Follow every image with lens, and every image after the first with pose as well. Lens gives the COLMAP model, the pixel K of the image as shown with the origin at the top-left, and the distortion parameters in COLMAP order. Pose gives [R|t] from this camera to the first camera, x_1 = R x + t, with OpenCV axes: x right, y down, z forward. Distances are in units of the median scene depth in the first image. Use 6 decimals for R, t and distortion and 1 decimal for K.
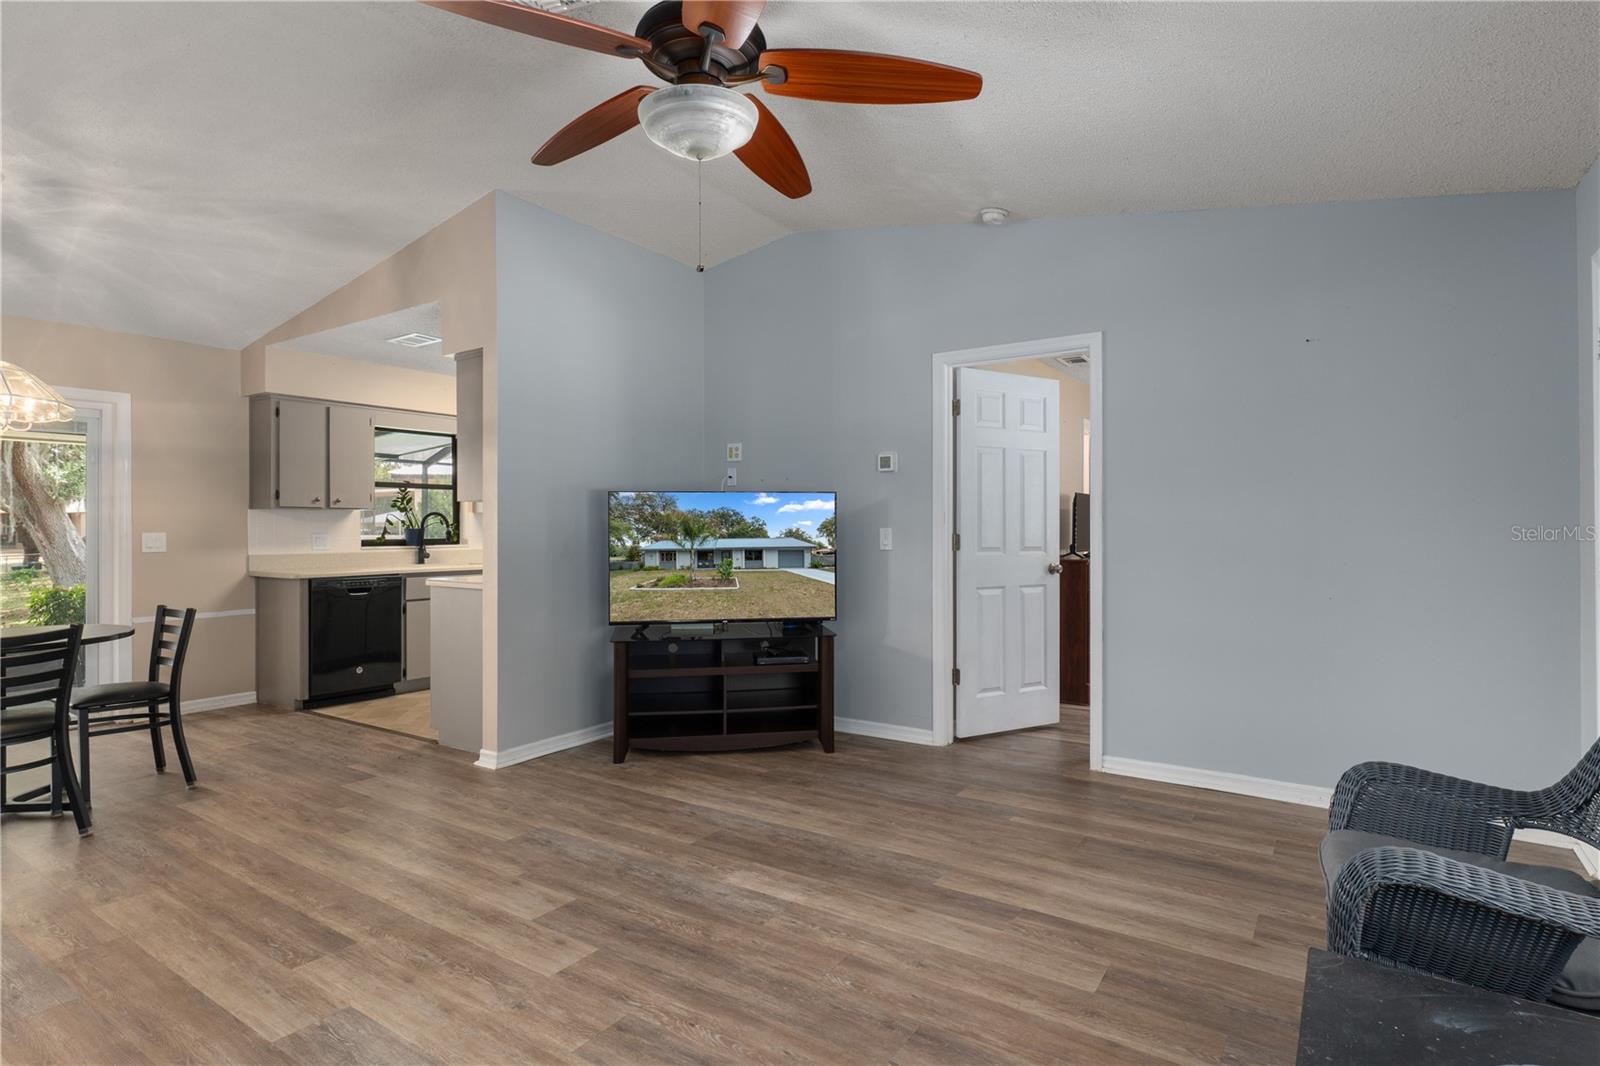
lens RADIAL K [[830.1, 0, 796.7], [0, 830.1, 525.2], [0, 0, 1]] dist [0.005607, -0.000511]
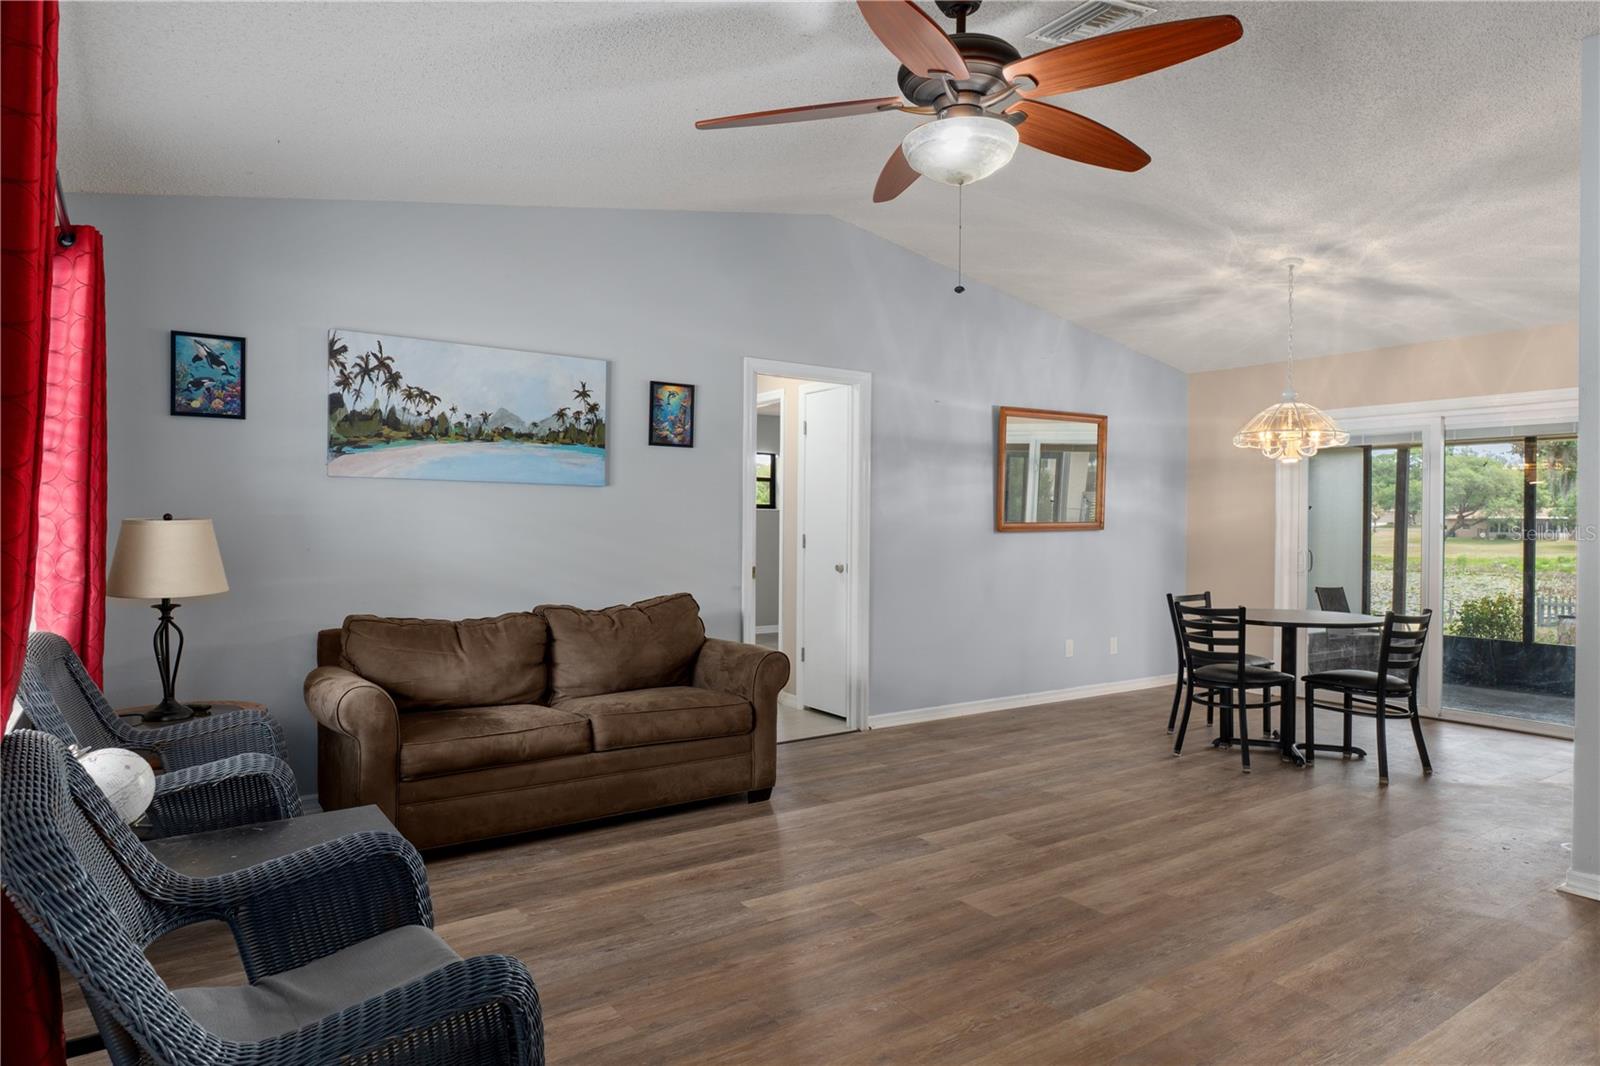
lens RADIAL K [[951.0, 0, 807.3], [0, 951.0, 534.0], [0, 0, 1]] dist [-0.003424, -0.000360]
pose [[-0.349529, 0.015437, -0.936798, 0.555788], [-0.002177, 0.999848, 0.017288, -0.014002], [0.936923, 0.008082, -0.349442, 0.644972]]
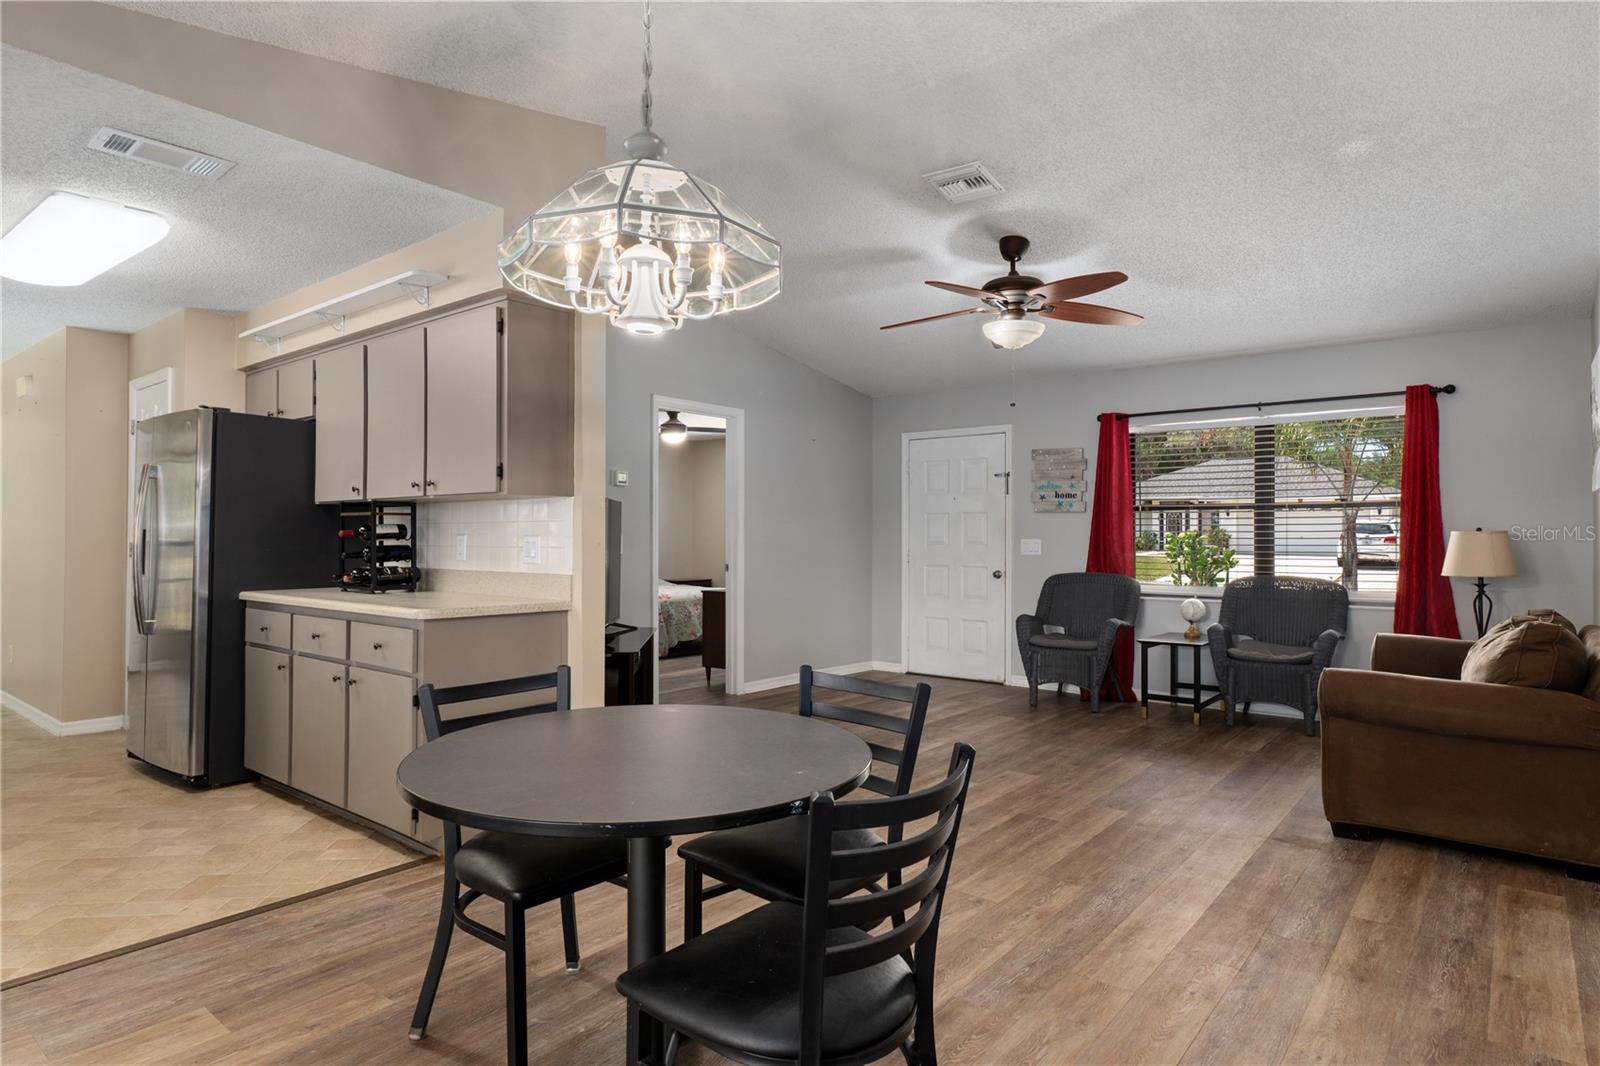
lens RADIAL K [[892.3, 0, 807.6], [0, 892.3, 526.9], [0, 0, 1]] dist [-0.000045, -0.000328]
pose [[0.074294, 0.017450, 0.997084, -1.182728], [-0.007910, 0.999826, -0.016908, 0.009457], [-0.997205, -0.006631, 0.074419, 0.691835]]
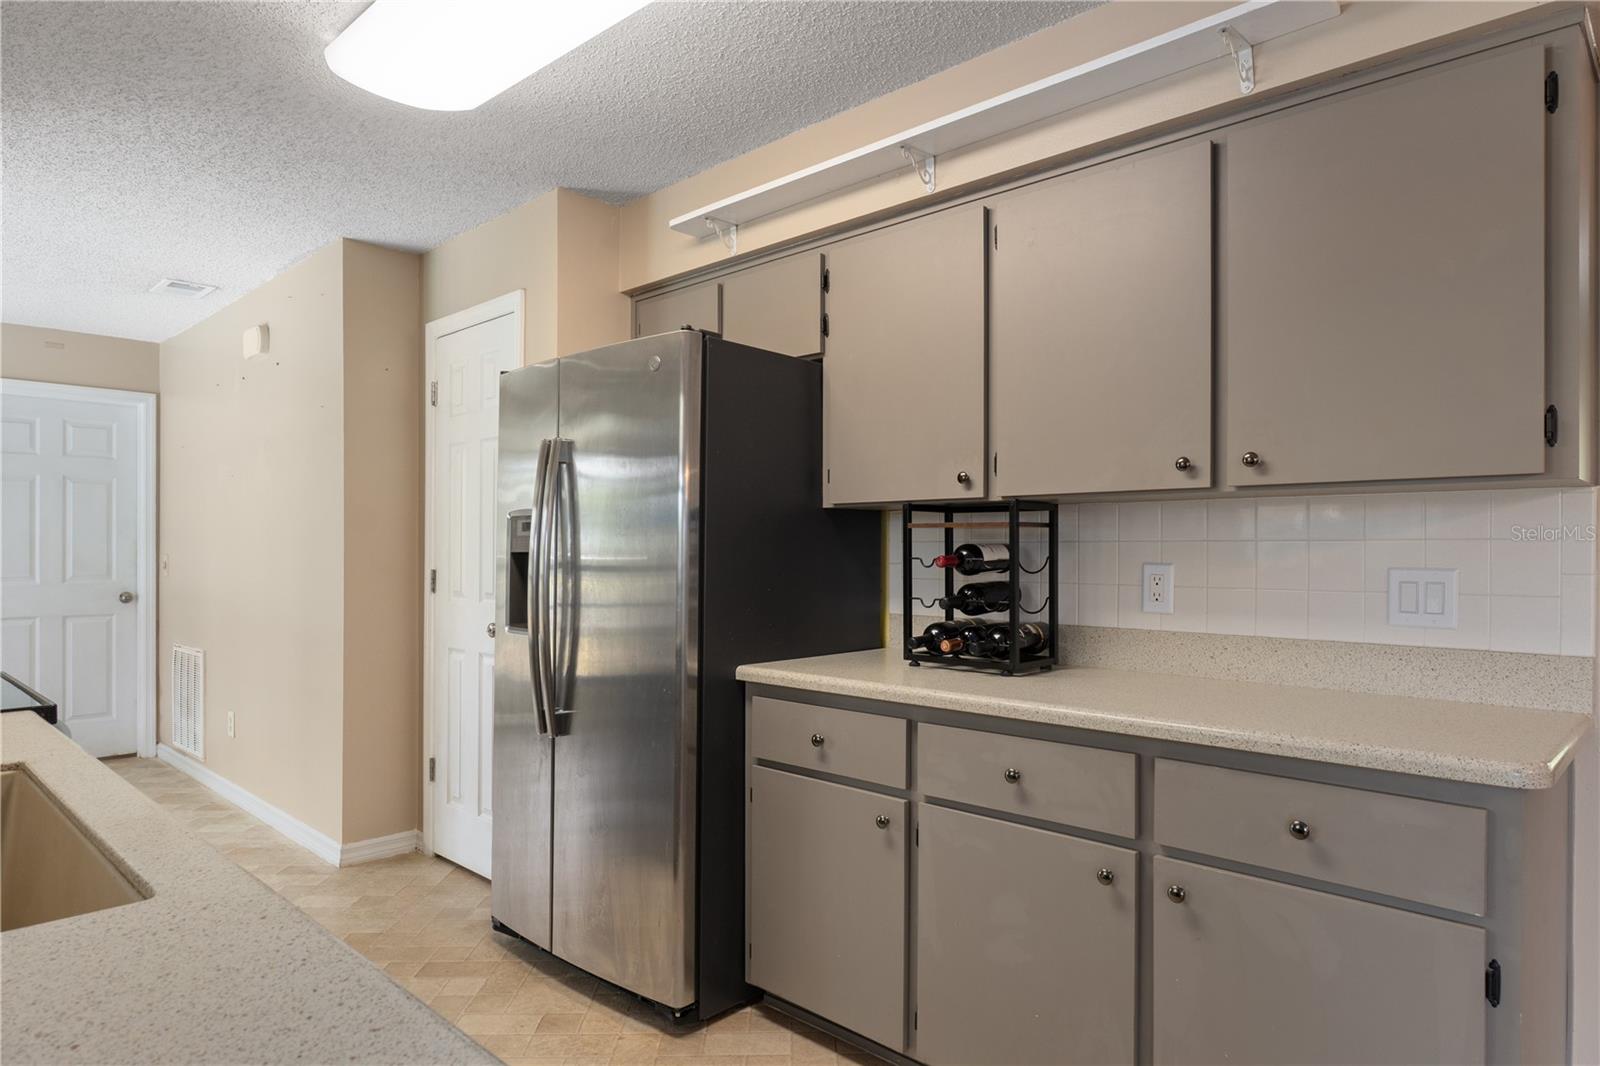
lens RADIAL K [[946.1, 0, 801.7], [0, 946.1, 552.2], [0, 0, 1]] dist [-0.005612, -0.000503]
pose [[0.155804, 0.005188, 0.987774, -0.814881], [-0.008266, 0.999958, -0.003949, 0.001919], [-0.987753, -0.007549, 0.155840, 1.253262]]
